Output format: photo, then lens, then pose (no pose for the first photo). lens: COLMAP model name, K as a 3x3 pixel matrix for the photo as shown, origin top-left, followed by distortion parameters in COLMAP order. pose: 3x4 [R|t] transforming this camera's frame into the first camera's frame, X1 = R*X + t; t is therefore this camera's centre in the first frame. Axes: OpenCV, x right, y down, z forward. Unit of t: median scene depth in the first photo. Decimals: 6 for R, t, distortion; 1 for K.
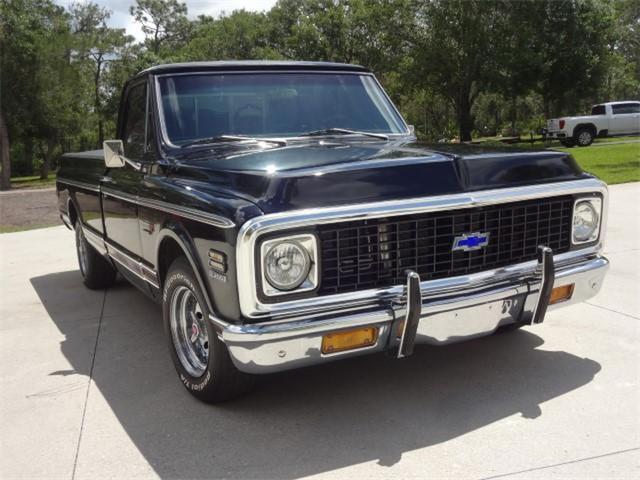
lens RADIAL K [[673.9, 0, 315.1], [0, 673.9, 246.9], [0, 0, 1]] dist [0.009471, 0.000000]
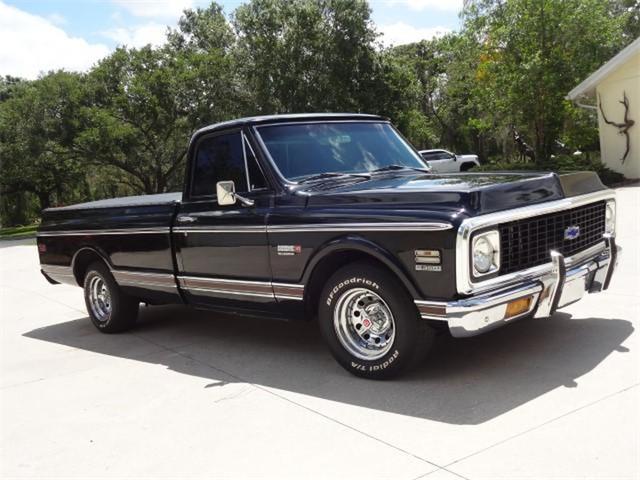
lens RADIAL K [[673.9, 0, 324.9], [0, 673.9, 241.2], [0, 0, 1]] dist [0.009471, 0.000000]
pose [[0.955733, -0.070372, 0.285695, -0.571455], [0.095678, 0.992538, -0.075591, 0.057549], [-0.278244, 0.099580, 0.955335, -0.175117]]
